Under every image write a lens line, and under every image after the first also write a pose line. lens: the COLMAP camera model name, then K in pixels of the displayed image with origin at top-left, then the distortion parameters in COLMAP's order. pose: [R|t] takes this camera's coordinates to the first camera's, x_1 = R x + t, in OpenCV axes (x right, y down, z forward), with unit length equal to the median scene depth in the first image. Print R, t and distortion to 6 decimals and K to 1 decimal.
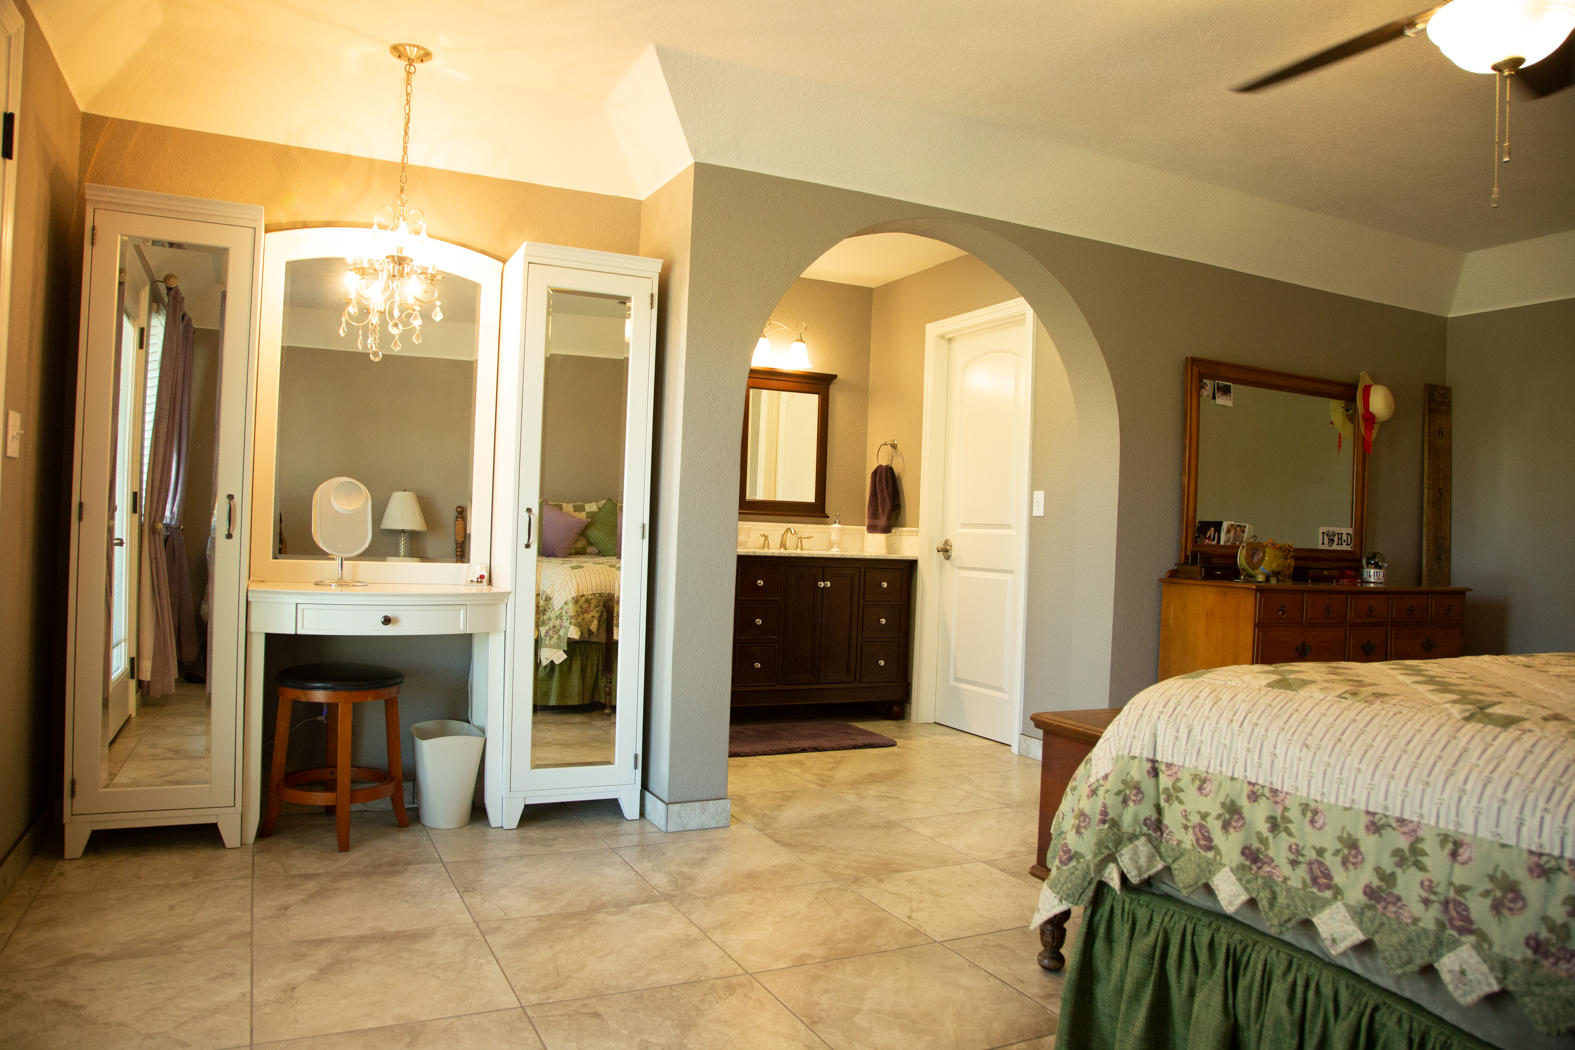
lens RADIAL K [[1076.0, 0, 789.9], [0, 1076.0, 524.8], [0, 0, 1]] dist [-0.104644, 0.035220]
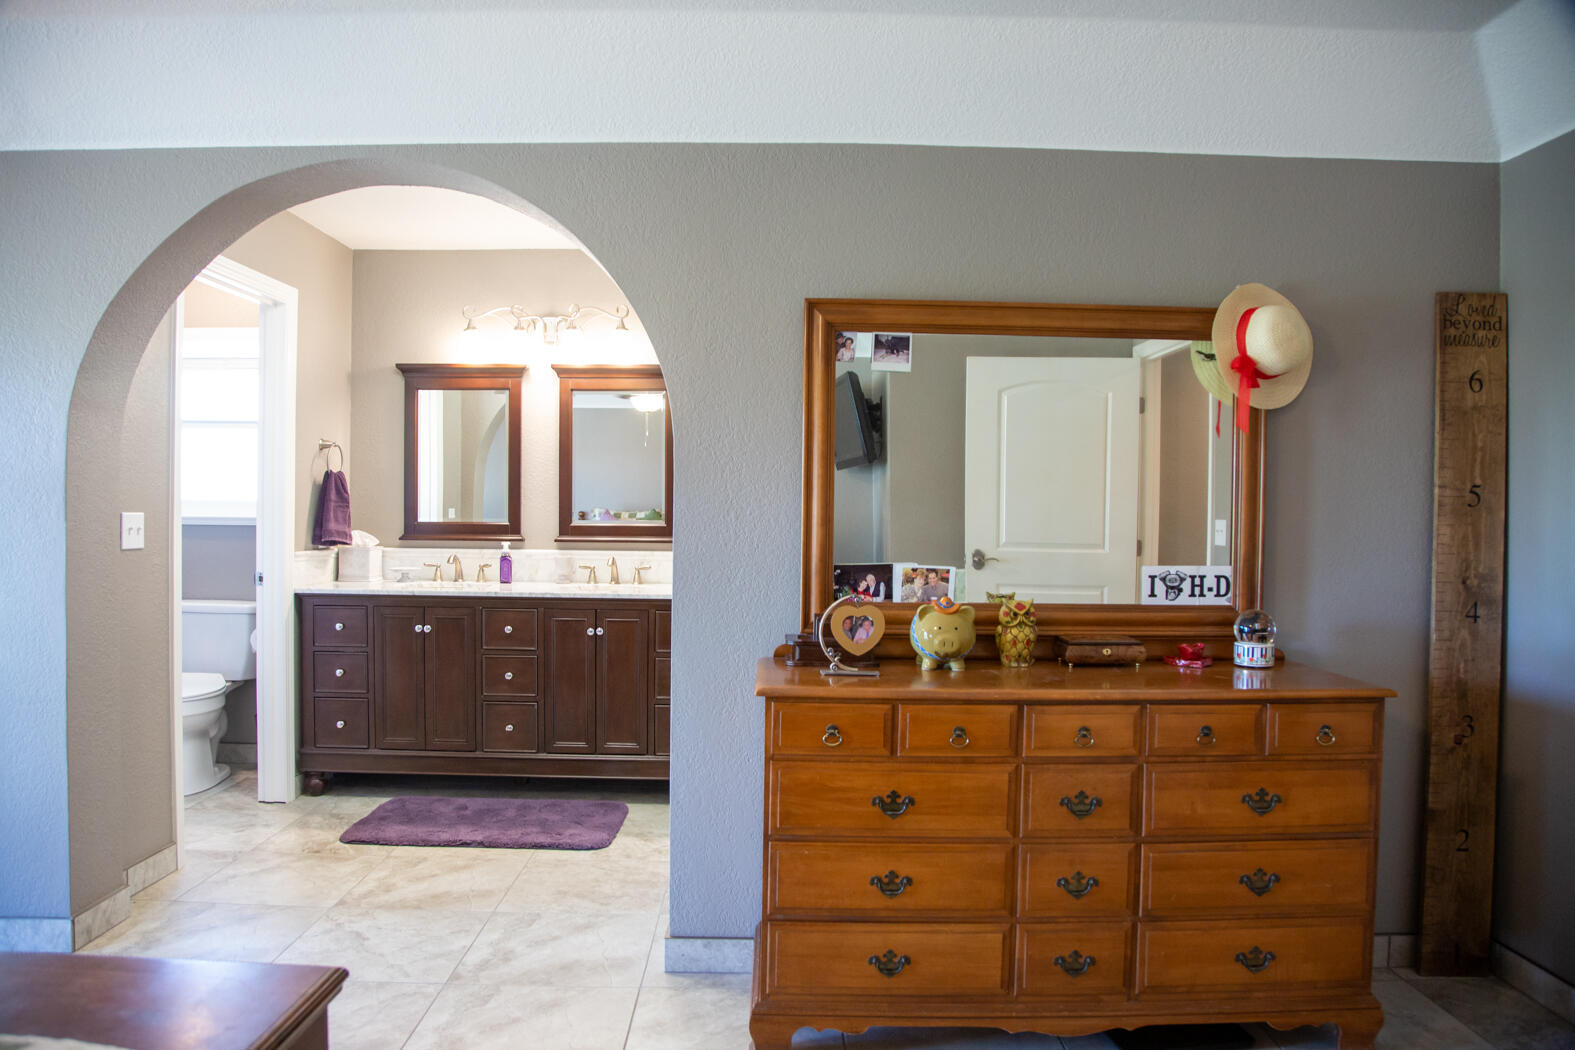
lens RADIAL K [[1076.0, 0, 786.5], [0, 1076.0, 529.2], [0, 0, 1]] dist [-0.104644, 0.035220]
pose [[0.900564, -0.018727, -0.434319, 0.575639], [0.025650, 0.999620, 0.010084, -0.028584], [0.433966, -0.020222, 0.900702, 0.390654]]
